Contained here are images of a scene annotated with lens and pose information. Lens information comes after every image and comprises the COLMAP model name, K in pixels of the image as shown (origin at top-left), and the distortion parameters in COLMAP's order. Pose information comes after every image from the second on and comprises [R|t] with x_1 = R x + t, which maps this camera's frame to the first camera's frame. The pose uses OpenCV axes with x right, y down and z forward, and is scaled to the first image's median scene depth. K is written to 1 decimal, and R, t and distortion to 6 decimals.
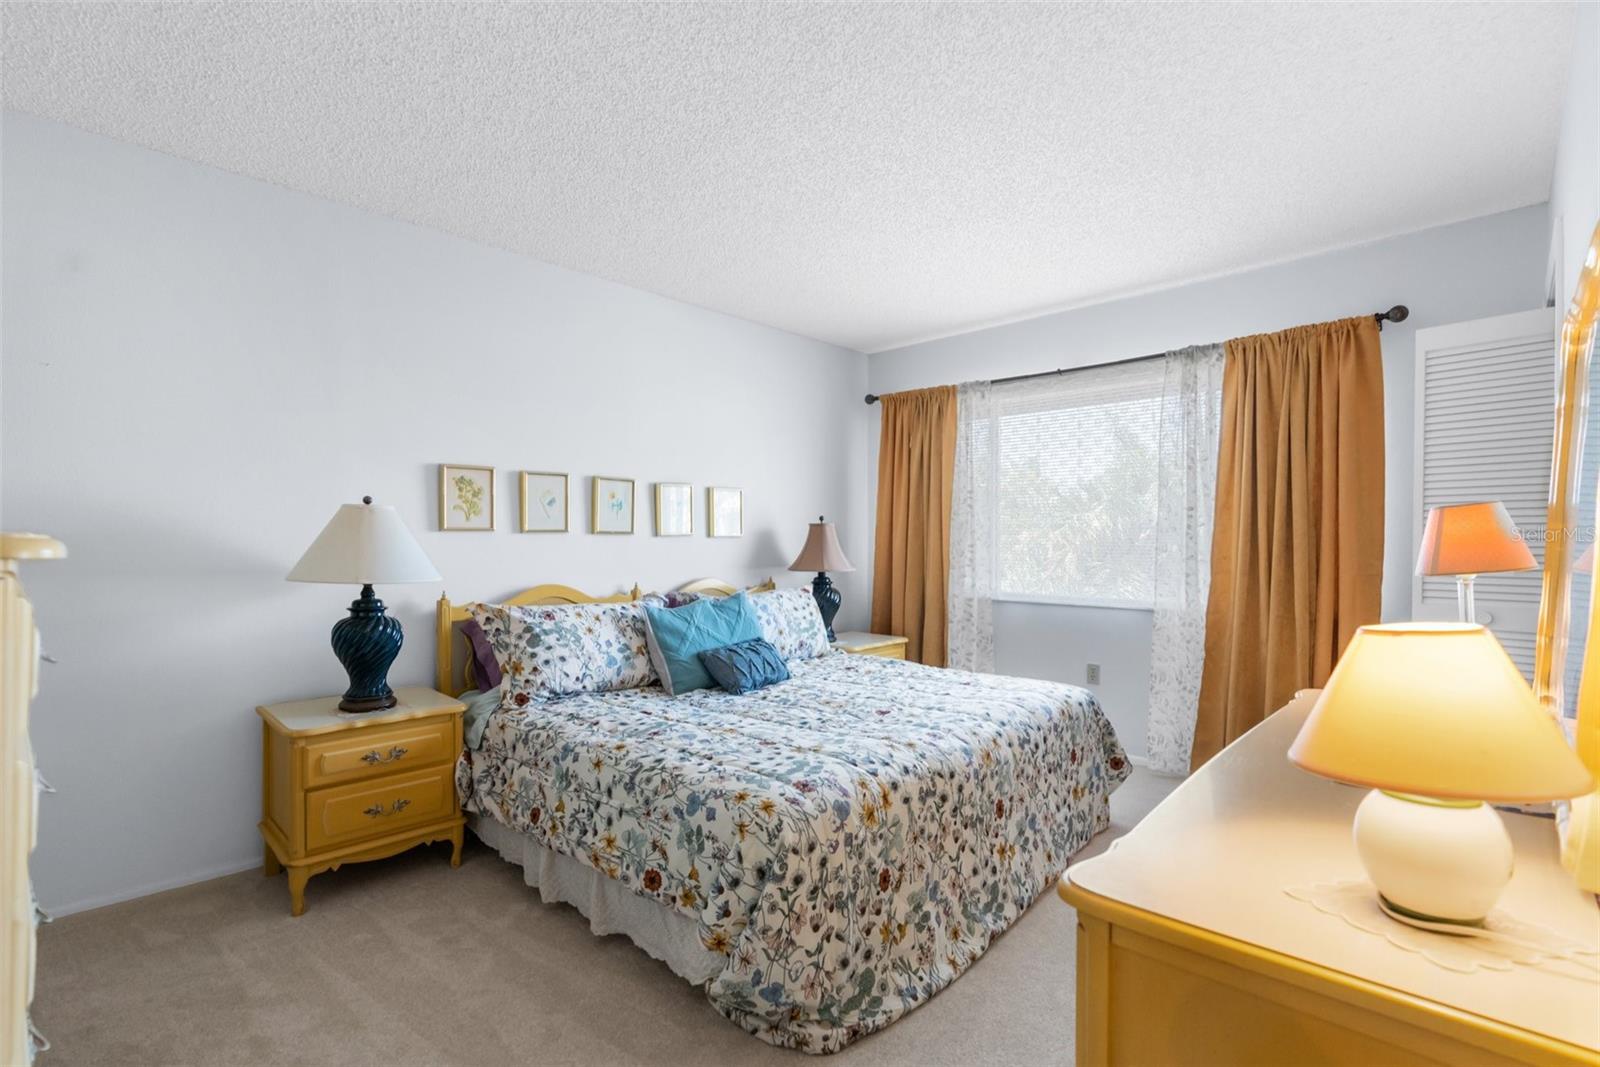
lens RADIAL K [[727.9, 0, 793.8], [0, 727.9, 536.8], [0, 0, 1]] dist [-0.005360, 0.000609]
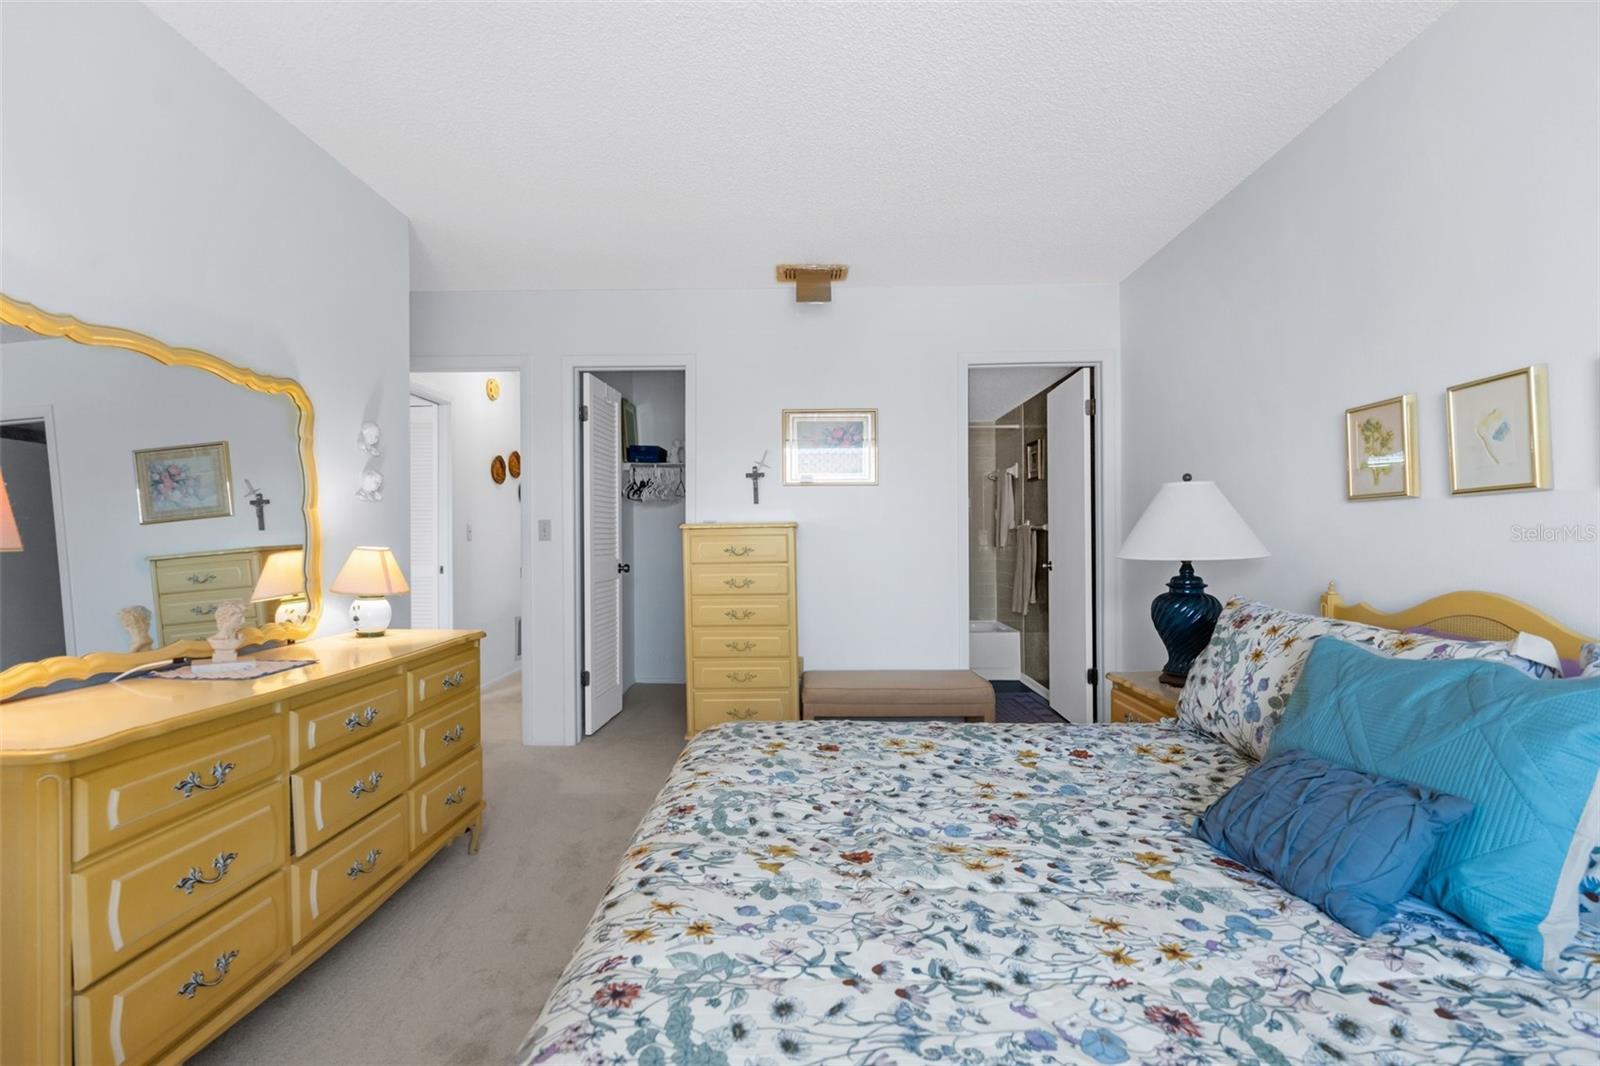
lens RADIAL K [[727.9, 0, 793.8], [0, 727.9, 536.3], [0, 0, 1]] dist [-0.005360, 0.000609]
pose [[-0.739982, 0.001189, -0.672625, 0.443073], [0.012526, 0.999849, -0.012012, 0.030697], [0.672510, -0.017314, -0.739886, 1.236370]]
